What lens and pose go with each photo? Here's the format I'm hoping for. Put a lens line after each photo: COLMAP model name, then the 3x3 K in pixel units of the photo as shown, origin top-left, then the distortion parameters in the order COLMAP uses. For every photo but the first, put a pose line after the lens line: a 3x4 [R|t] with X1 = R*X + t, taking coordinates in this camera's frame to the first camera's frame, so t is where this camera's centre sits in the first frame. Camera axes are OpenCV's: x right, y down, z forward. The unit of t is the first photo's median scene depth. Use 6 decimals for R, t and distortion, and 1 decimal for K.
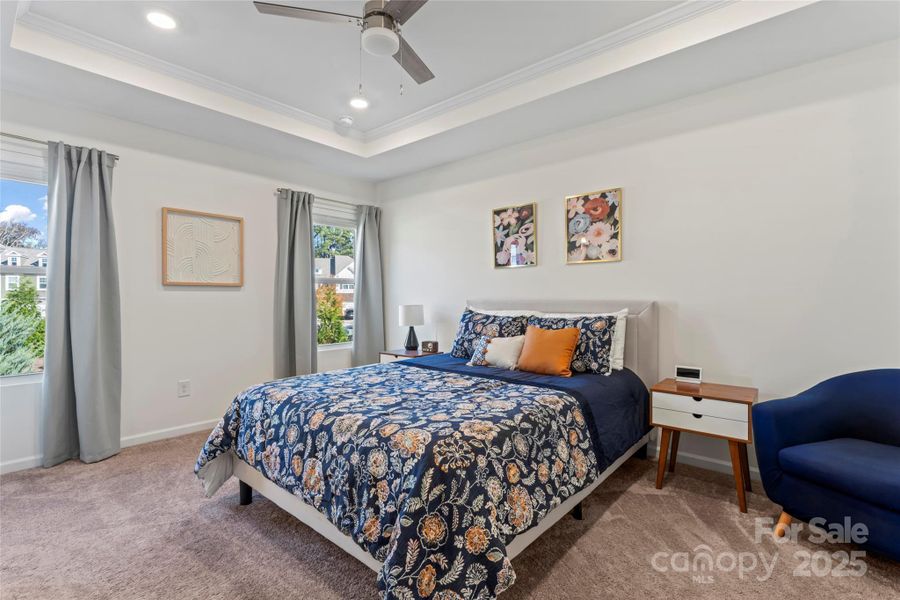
lens RADIAL K [[414.5, 0, 450.5], [0, 414.5, 306.7], [0, 0, 1]] dist [-0.011573, 0.000636]
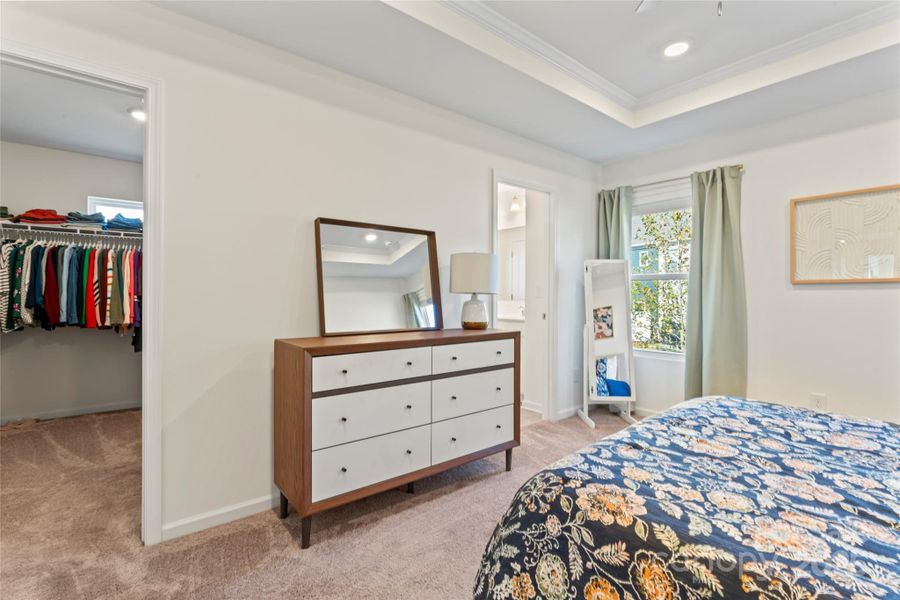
lens RADIAL K [[414.5, 0, 451.2], [0, 414.5, 300.4], [0, 0, 1]] dist [-0.011573, 0.000636]
pose [[-0.156714, 0.021183, -0.987417, 0.662880], [-0.031841, 0.999142, 0.026488, -0.029296], [0.987131, 0.035592, -0.155905, 0.750549]]
